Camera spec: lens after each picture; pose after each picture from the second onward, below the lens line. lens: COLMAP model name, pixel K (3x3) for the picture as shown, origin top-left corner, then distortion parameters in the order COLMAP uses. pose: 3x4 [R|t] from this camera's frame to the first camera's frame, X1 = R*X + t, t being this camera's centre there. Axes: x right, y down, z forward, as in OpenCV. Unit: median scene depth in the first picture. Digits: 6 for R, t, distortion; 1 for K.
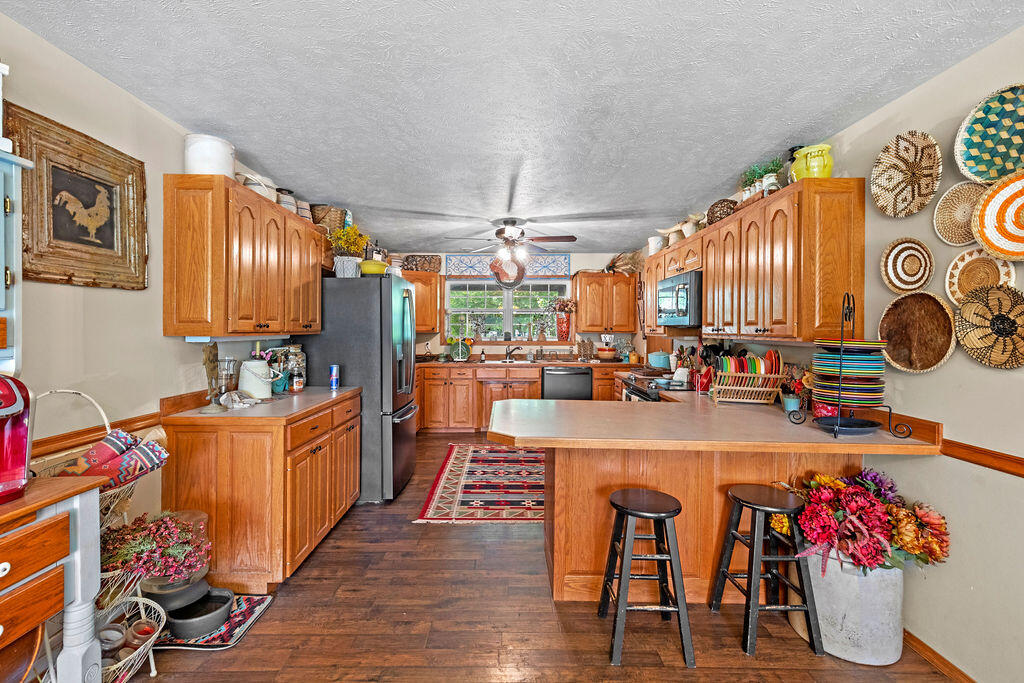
lens RADIAL K [[463.0, 0, 511.6], [0, 463.0, 335.1], [0, 0, 1]] dist [0.001868, -0.000088]
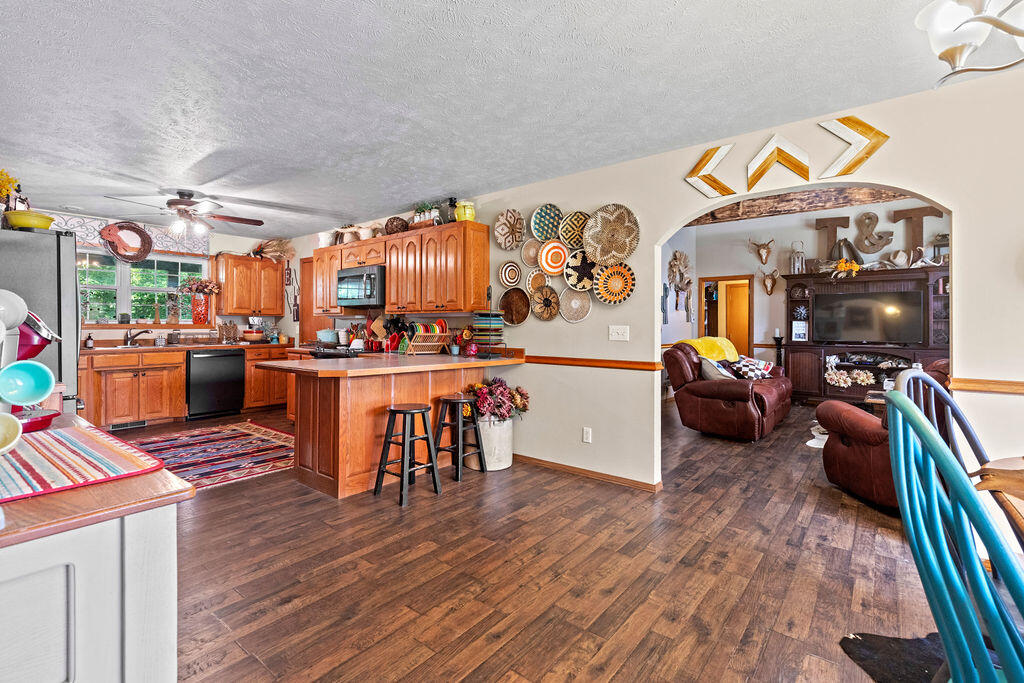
lens RADIAL K [[463.0, 0, 513.6], [0, 463.0, 333.7], [0, 0, 1]] dist [0.001868, -0.000088]
pose [[0.616103, -0.015373, 0.787516, -0.670645], [0.010869, 0.999880, 0.011015, 0.080939], [-0.787591, 0.001773, 0.616196, -0.239032]]
